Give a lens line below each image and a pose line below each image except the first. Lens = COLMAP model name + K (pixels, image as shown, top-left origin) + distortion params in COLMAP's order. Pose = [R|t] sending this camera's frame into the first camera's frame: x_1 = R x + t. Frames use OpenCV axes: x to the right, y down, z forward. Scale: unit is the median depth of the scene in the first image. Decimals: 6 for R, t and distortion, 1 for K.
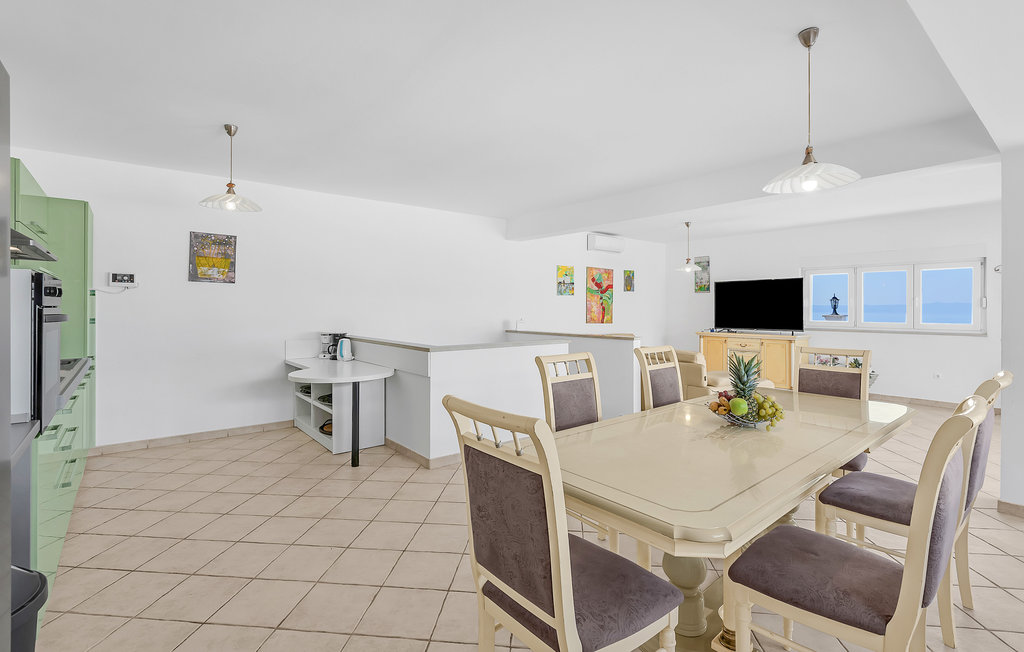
lens RADIAL K [[482.3, 0, 514.2], [0, 482.3, 306.3], [0, 0, 1]] dist [0.014627, 0.000740]
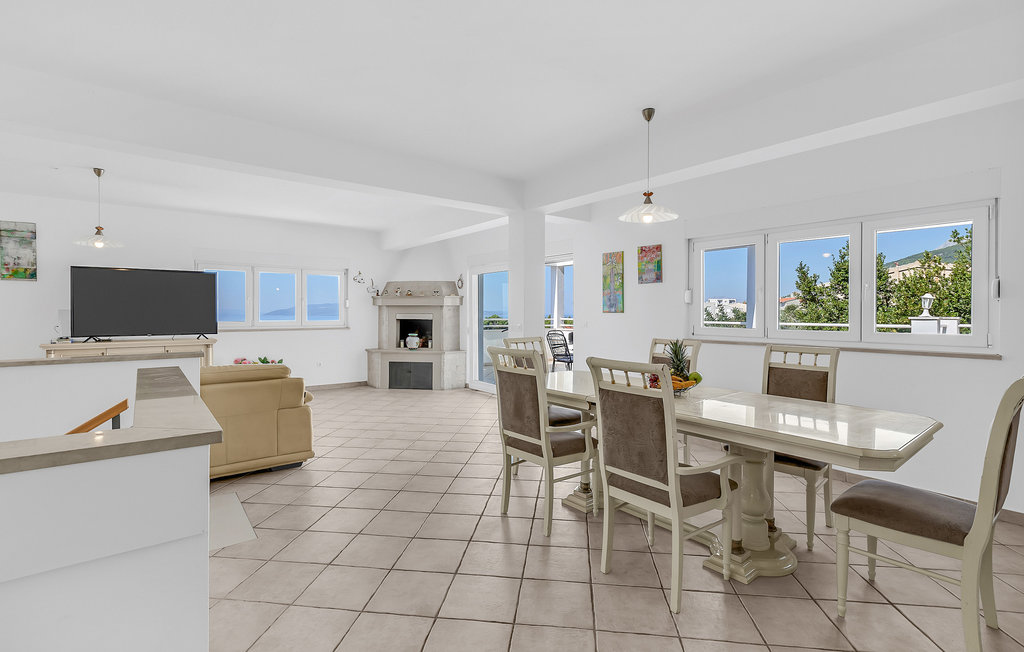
lens RADIAL K [[482.3, 0, 514.9], [0, 482.3, 318.9], [0, 0, 1]] dist [0.014627, 0.000740]
pose [[0.021846, -0.018380, 0.999592, -0.235167], [-0.006320, 0.999808, 0.018522, 0.004708], [-0.999741, -0.006723, 0.021726, 0.390557]]
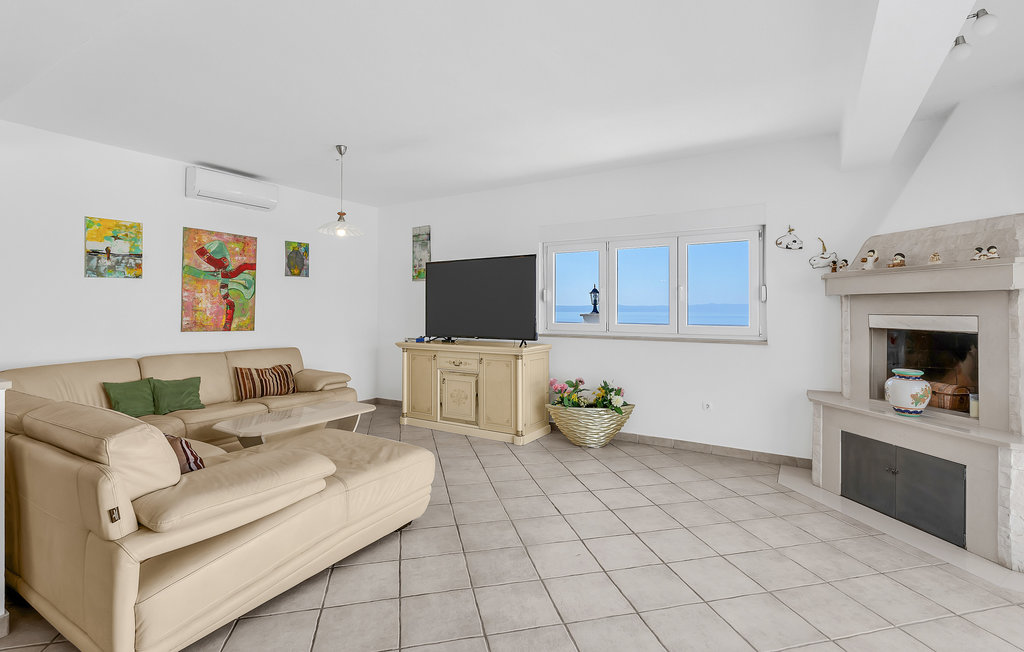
lens RADIAL K [[482.3, 0, 519.2], [0, 482.3, 303.9], [0, 0, 1]] dist [0.014627, 0.000740]
pose [[0.947837, 0.001109, 0.318752, 0.331750], [0.000431, 0.999989, -0.004759, 0.006602], [-0.318754, 0.004648, 0.947826, 0.365263]]
